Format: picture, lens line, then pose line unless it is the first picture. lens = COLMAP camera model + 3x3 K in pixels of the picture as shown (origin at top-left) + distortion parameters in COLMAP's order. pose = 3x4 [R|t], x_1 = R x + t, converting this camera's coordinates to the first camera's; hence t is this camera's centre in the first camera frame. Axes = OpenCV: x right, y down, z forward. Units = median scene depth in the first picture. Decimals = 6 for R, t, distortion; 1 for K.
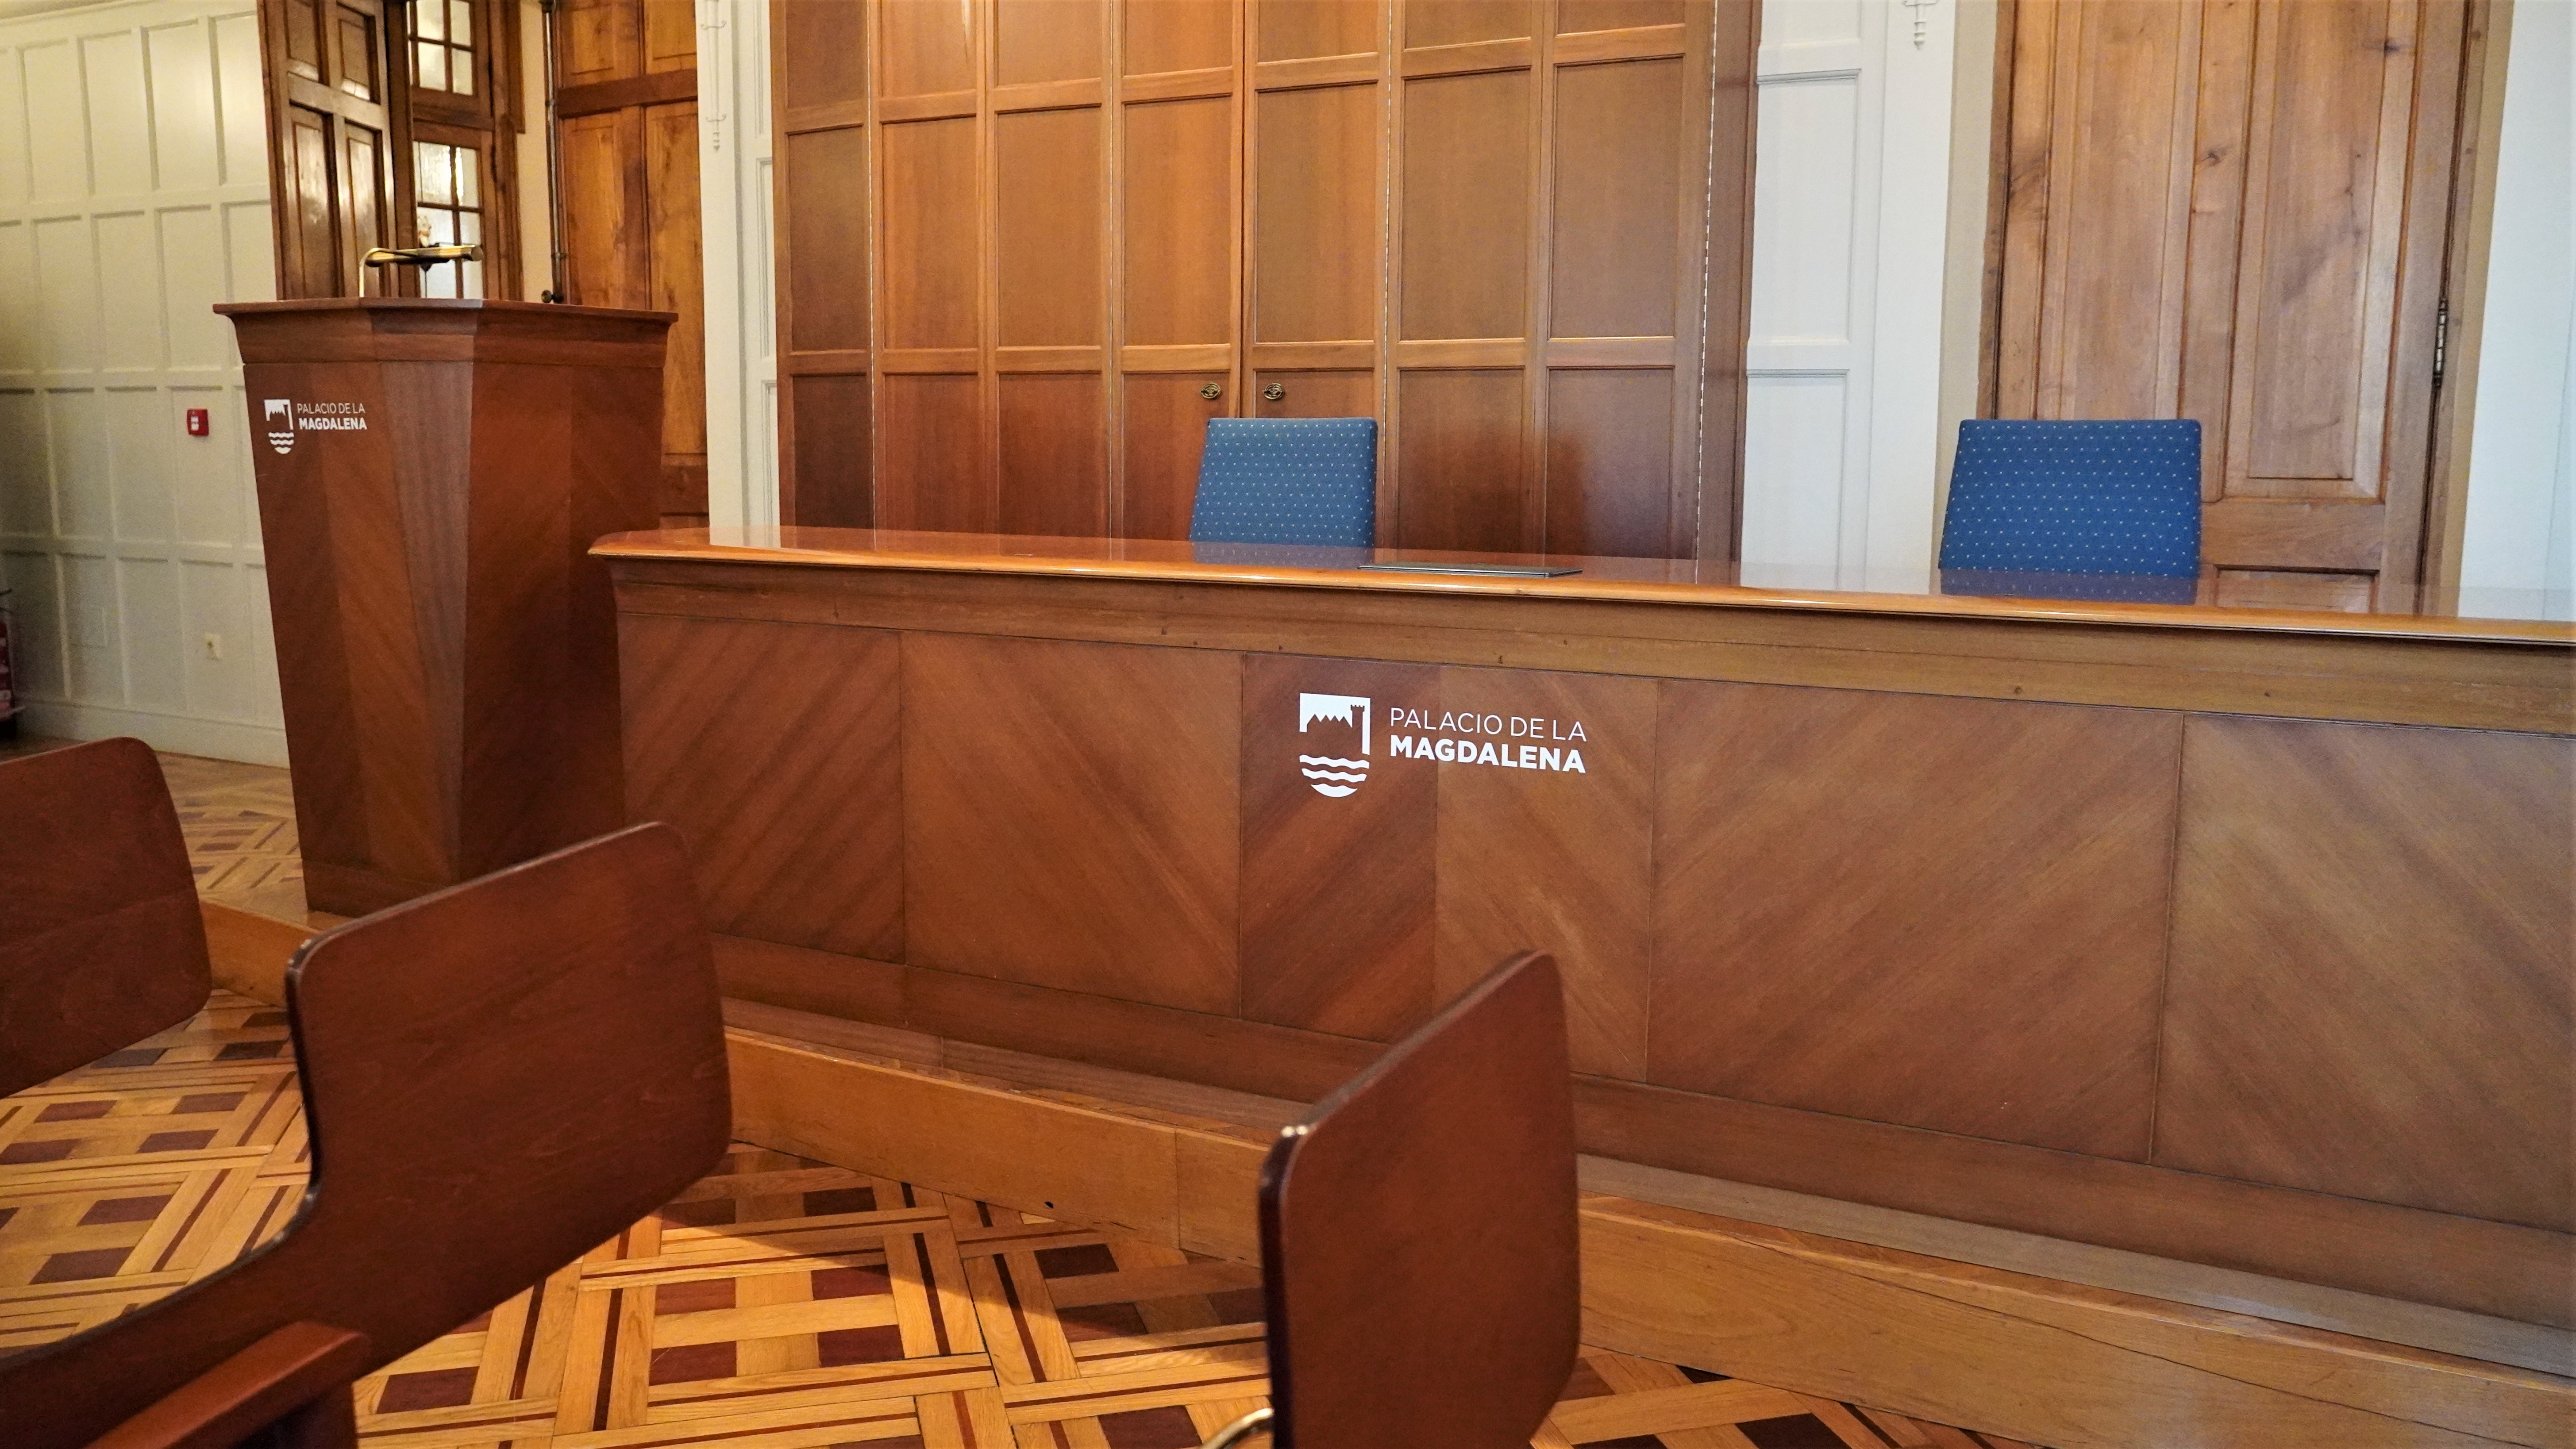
lens RADIAL K [[2090.3, 0, 1278.1], [0, 2090.3, 729.8], [0, 0, 1]] dist [-0.041526, 0.063195]
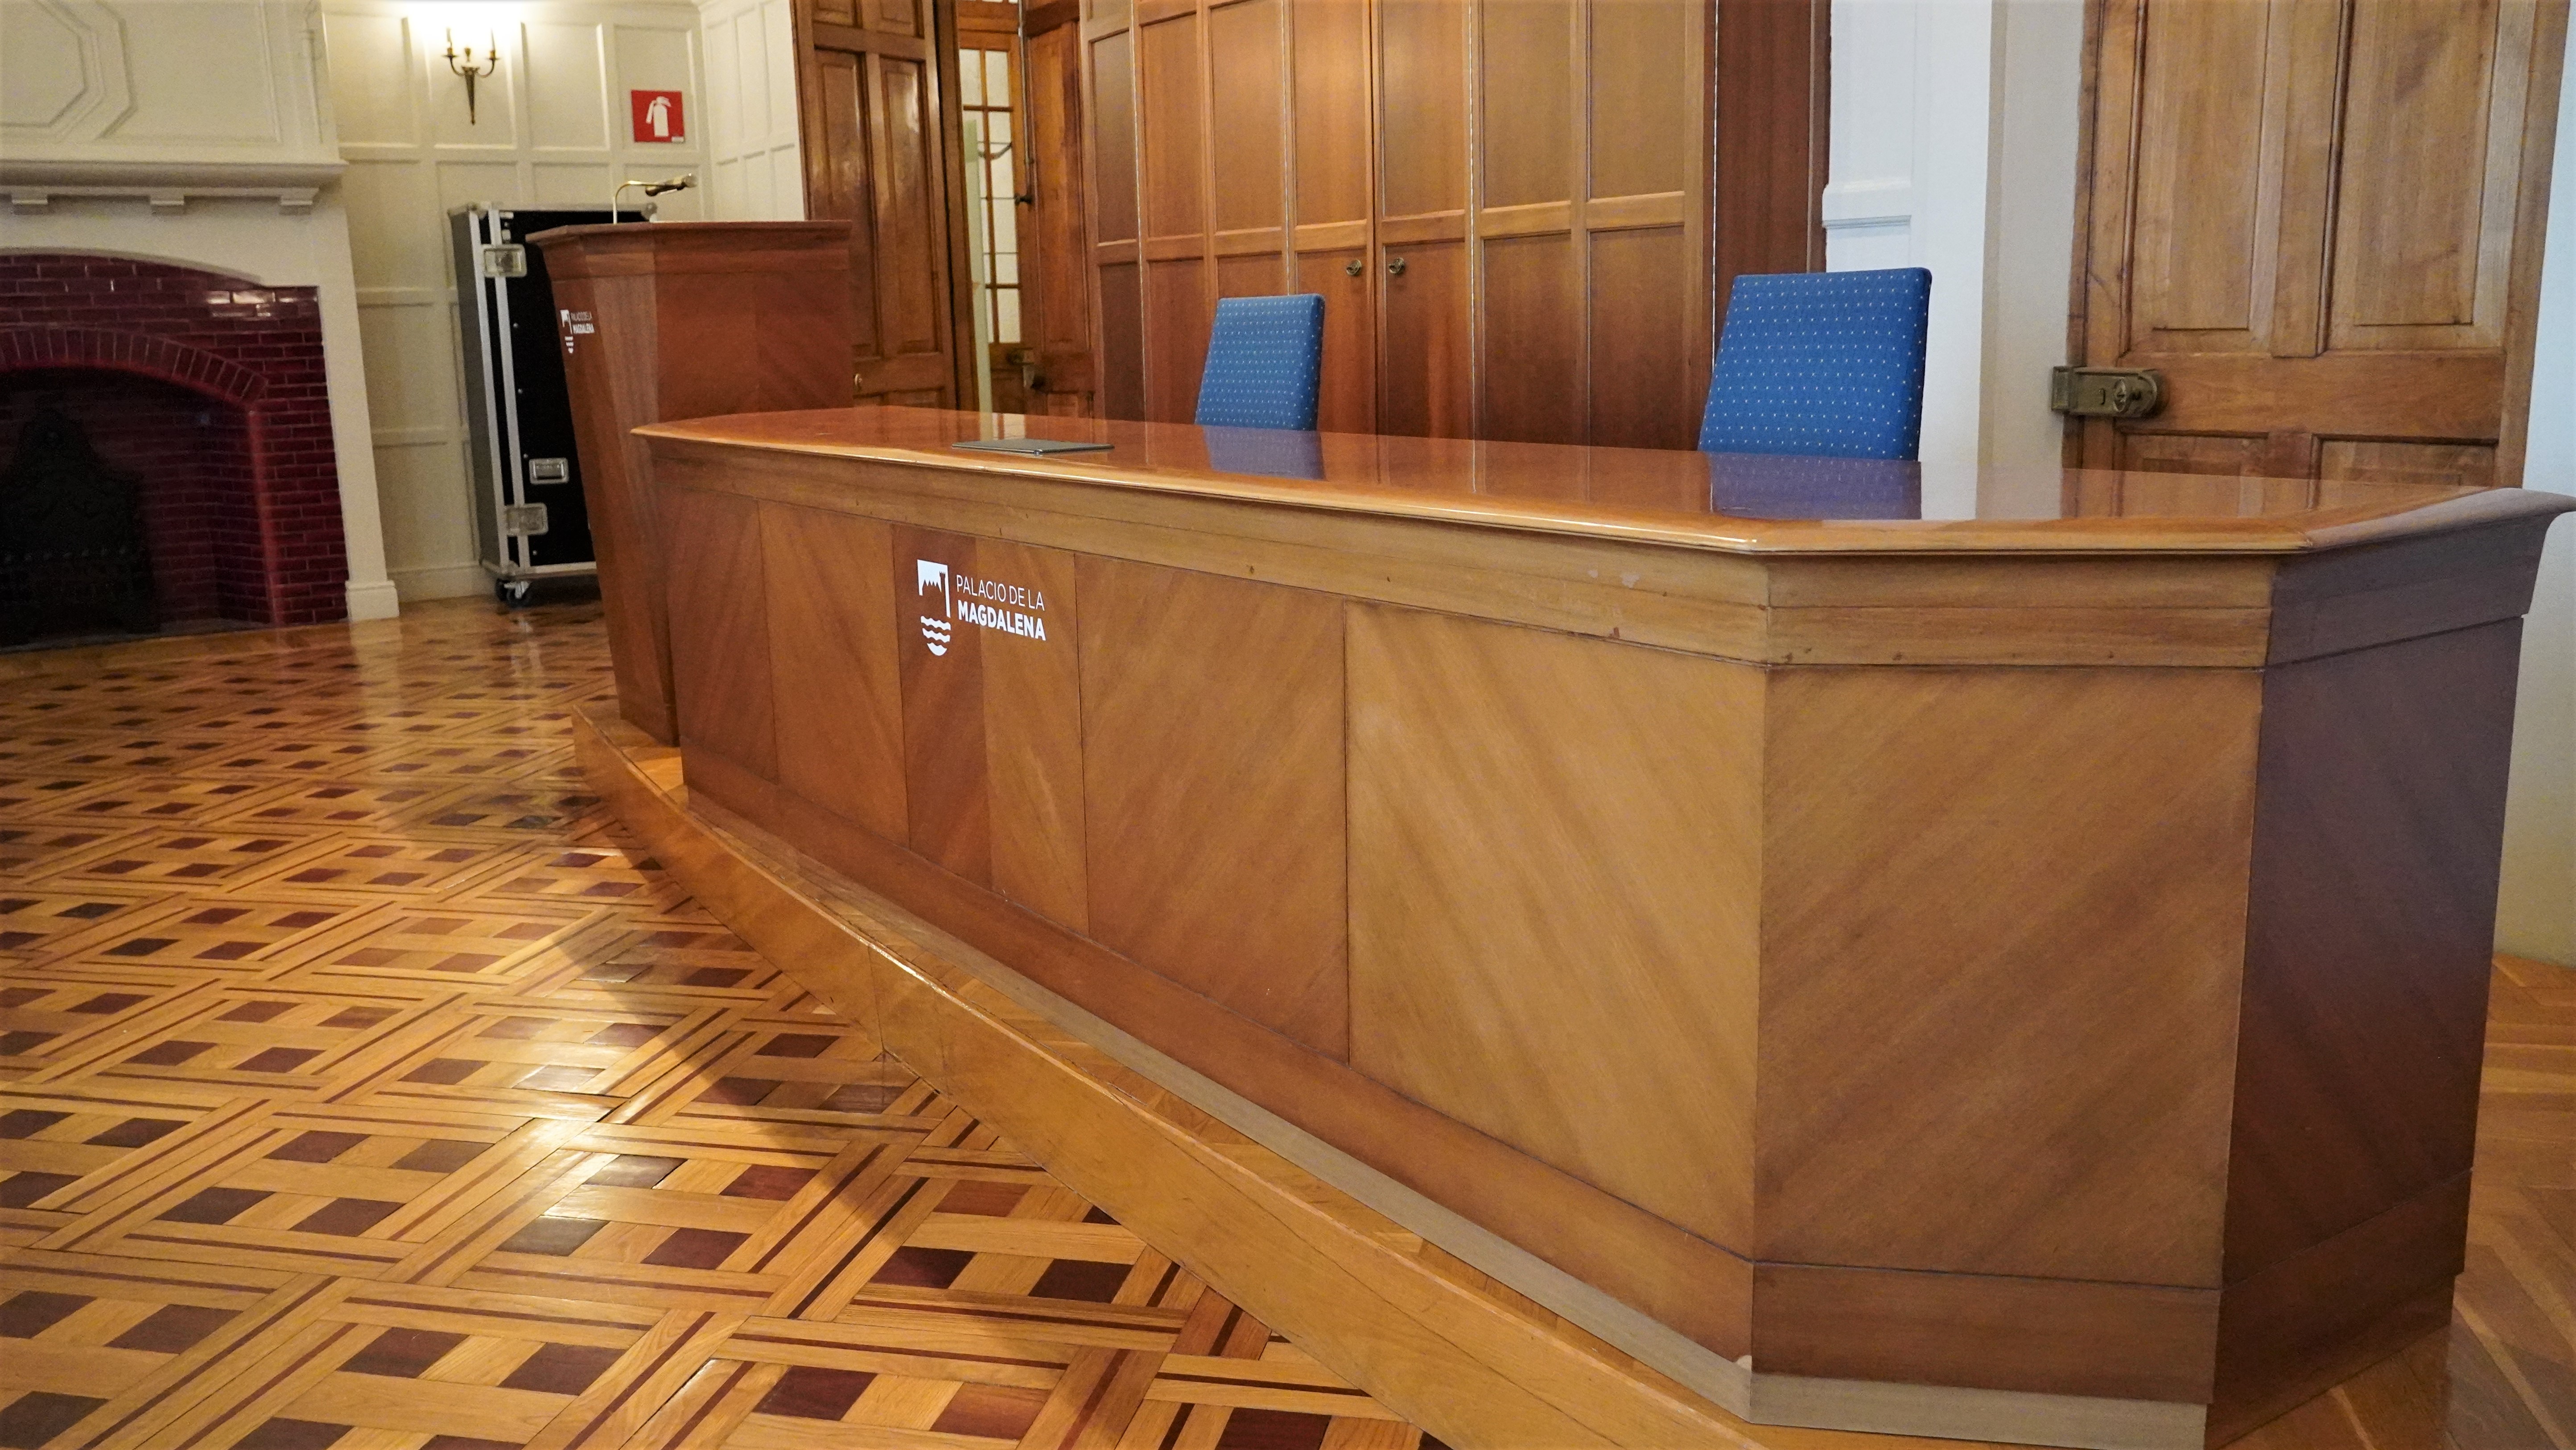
lens RADIAL K [[2057.5, 0, 1144.3], [0, 2057.5, 734.6], [0, 0, 1]] dist [-0.038984, 0.063181]
pose [[0.876011, 0.064495, -0.477959, 0.459581], [-0.032505, 0.996660, 0.074911, -0.007766], [0.481194, -0.050087, 0.875182, 0.073699]]
